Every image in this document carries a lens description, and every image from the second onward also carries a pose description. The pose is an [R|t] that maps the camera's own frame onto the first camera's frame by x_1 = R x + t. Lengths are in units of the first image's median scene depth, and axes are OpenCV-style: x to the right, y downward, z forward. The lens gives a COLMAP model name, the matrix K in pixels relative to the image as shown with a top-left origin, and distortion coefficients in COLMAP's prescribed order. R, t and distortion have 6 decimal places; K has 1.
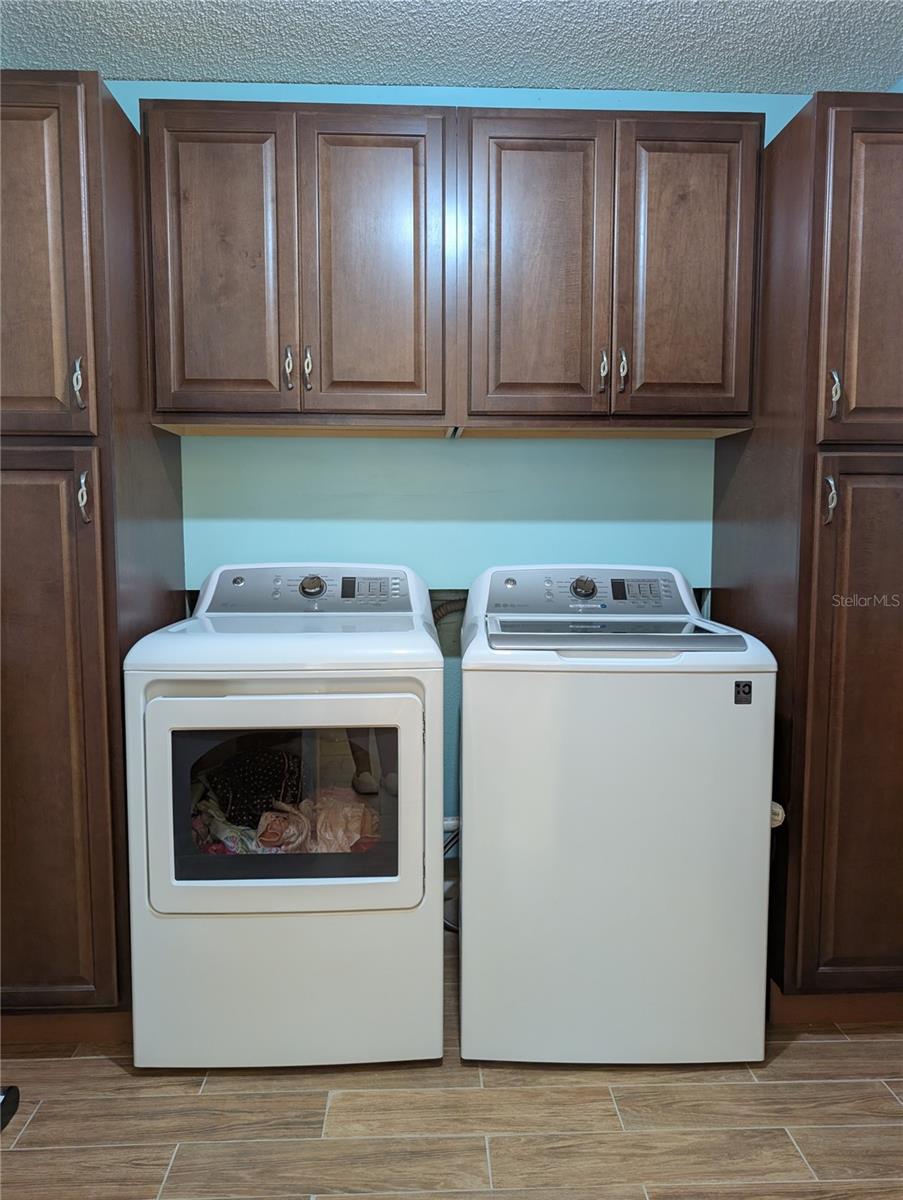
lens RADIAL K [[865.8, 0, 451.5], [0, 865.8, 600.0], [0, 0, 1]] dist [0.035408, -0.047959]
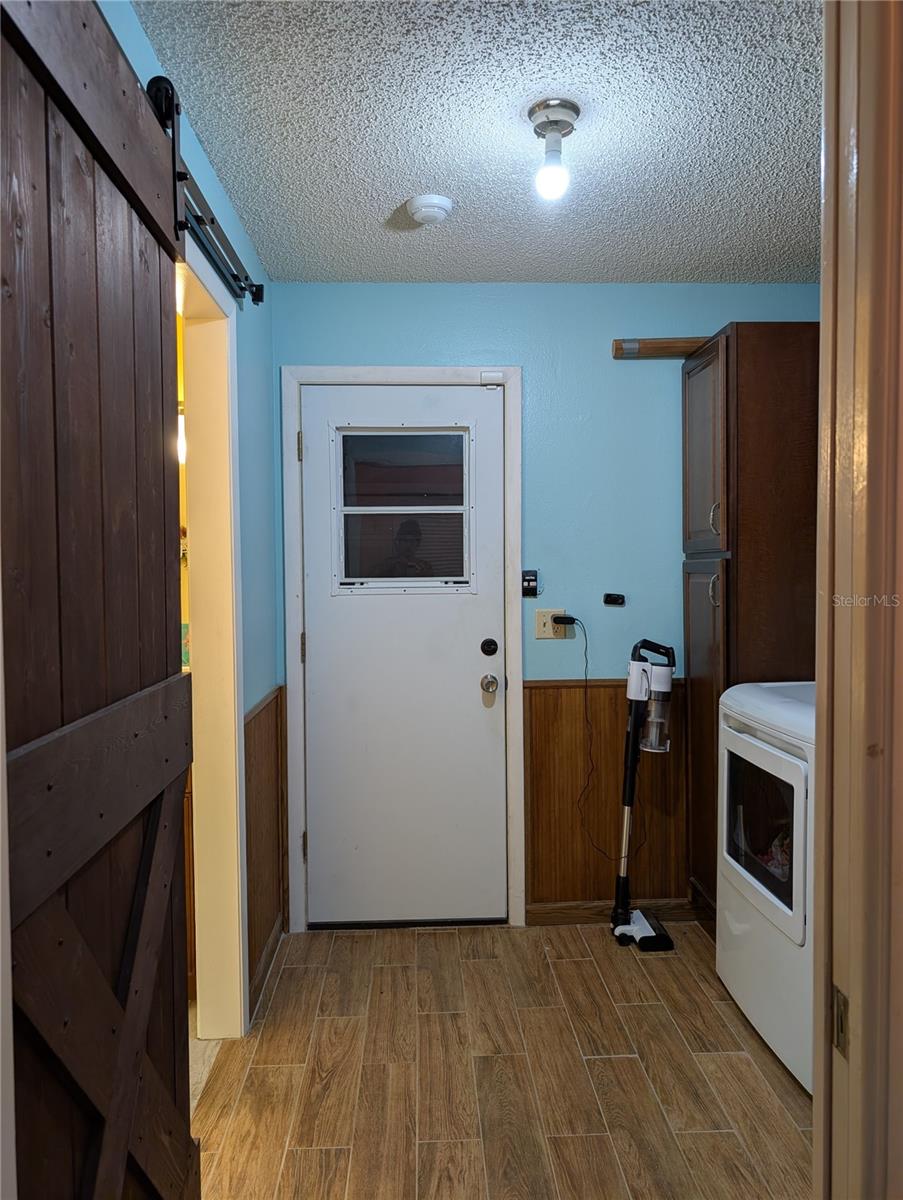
lens RADIAL K [[865.8, 0, 451.5], [0, 865.8, 600.0], [0, 0, 1]] dist [0.035408, -0.047959]
pose [[0.000356, 0.033526, -0.999438, 1.126427], [-0.061609, 0.997540, 0.033441, -0.111677], [0.998100, 0.061562, 0.002421, 0.536494]]
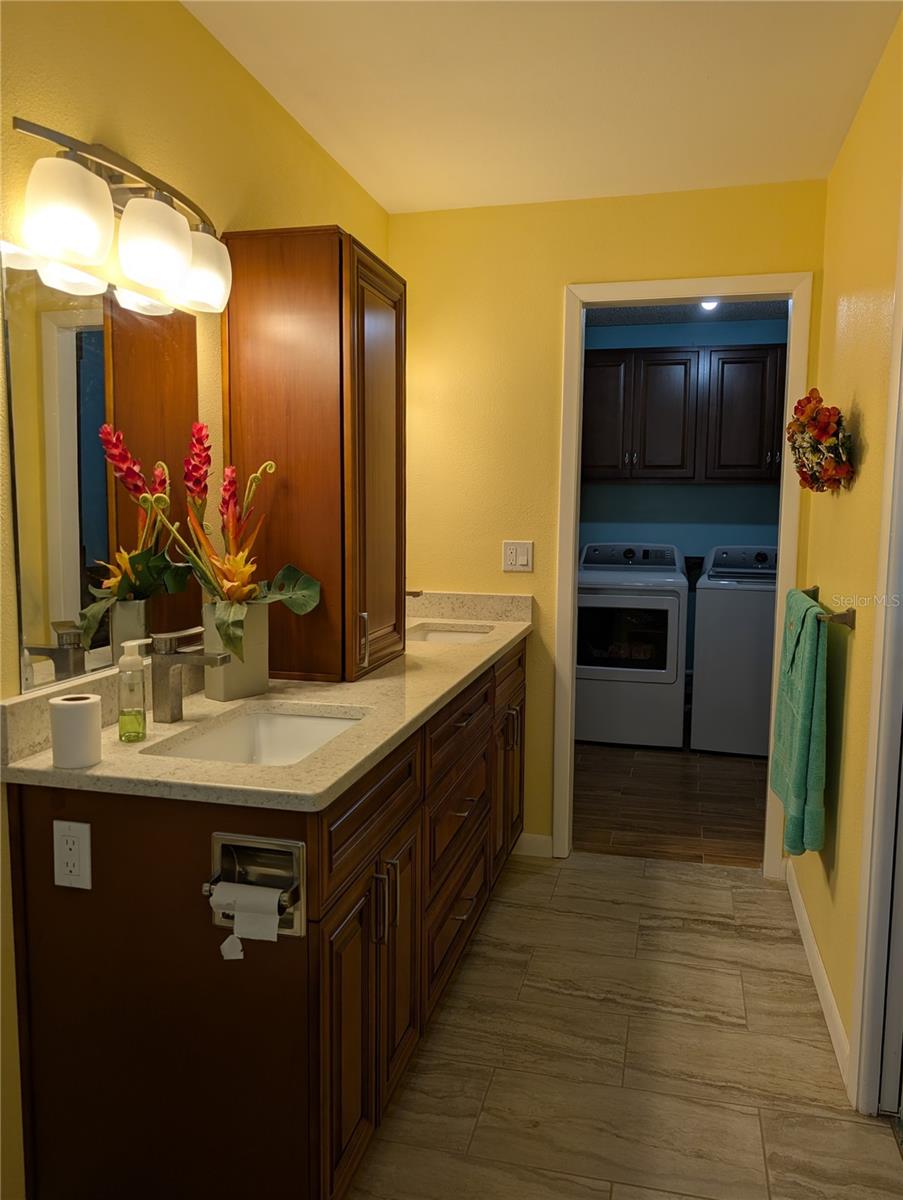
lens RADIAL K [[877.8, 0, 454.8], [0, 877.8, 597.6], [0, 0, 1]] dist [0.015719, -0.044790]
pose [[0.958056, 0.038560, -0.283973, 0.065593], [-0.031062, 0.999041, 0.030863, 0.052559], [0.284891, -0.020747, 0.958335, -1.614749]]
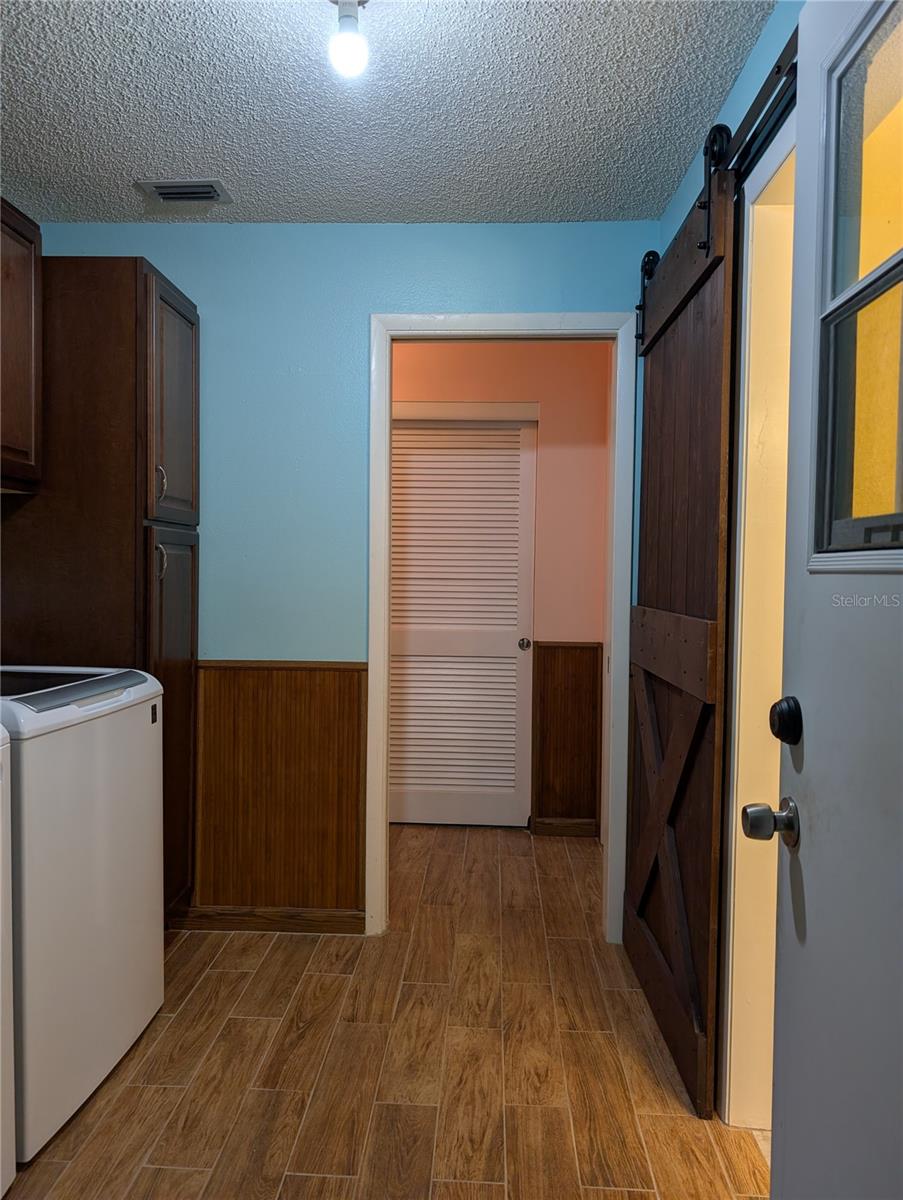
lens RADIAL K [[865.8, 0, 451.5], [0, 865.8, 600.0], [0, 0, 1]] dist [0.035408, -0.047959]
pose [[0.081291, -0.033751, 0.996119, -0.881881], [0.057531, 0.997919, 0.029117, -0.060723], [-0.995029, 0.054941, 0.083063, 0.482736]]
